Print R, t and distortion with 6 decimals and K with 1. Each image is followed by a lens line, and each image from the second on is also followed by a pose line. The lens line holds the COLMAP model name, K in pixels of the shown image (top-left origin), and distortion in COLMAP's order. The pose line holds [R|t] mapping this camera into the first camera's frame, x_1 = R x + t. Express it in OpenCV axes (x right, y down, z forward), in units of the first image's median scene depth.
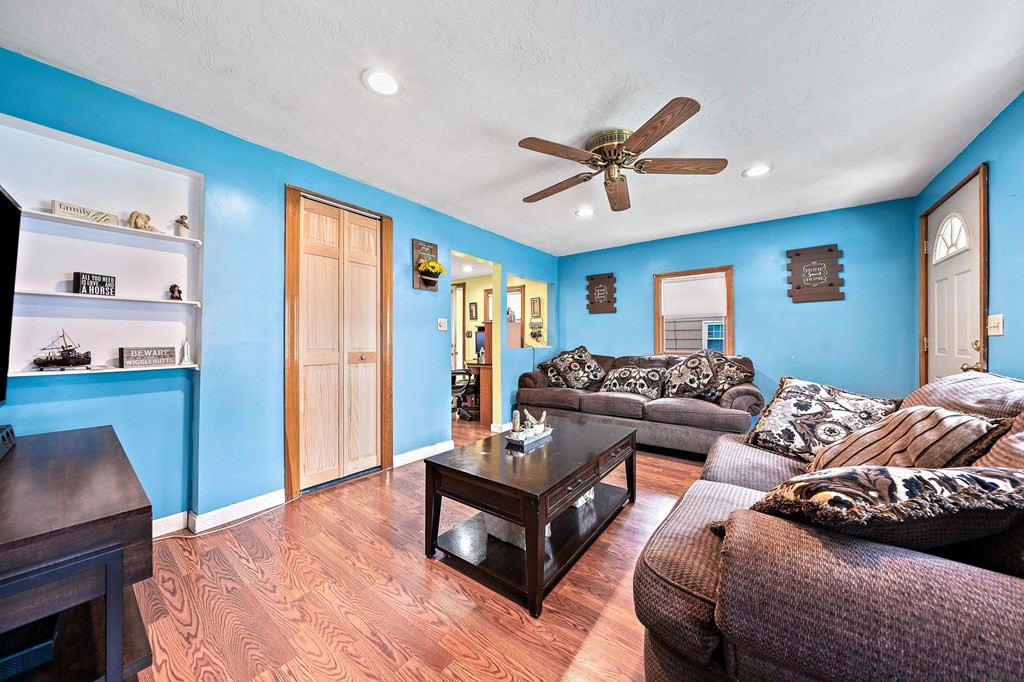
lens RADIAL K [[354.6, 0, 513.4], [0, 354.6, 338.2], [0, 0, 1]] dist [-0.001556, -0.000092]
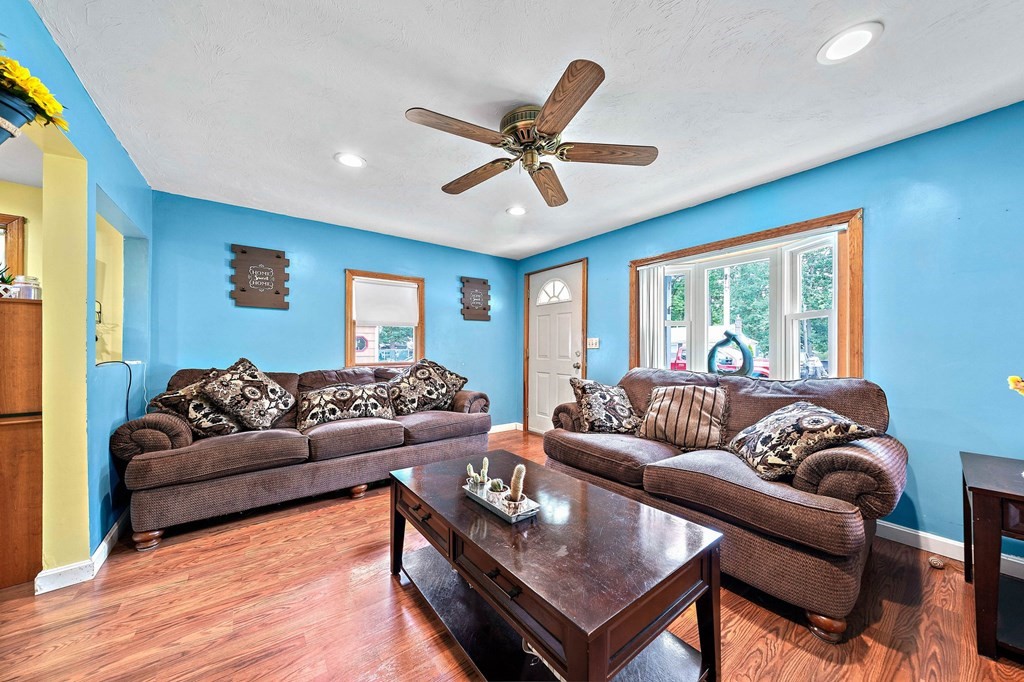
lens RADIAL K [[354.6, 0, 512.4], [0, 354.6, 350.4], [0, 0, 1]] dist [-0.001556, -0.000092]
pose [[0.261902, 0.000087, 0.965095, -0.330132], [-0.010270, 0.999944, 0.002697, 0.001176], [-0.965040, -0.010618, 0.261888, 0.477821]]
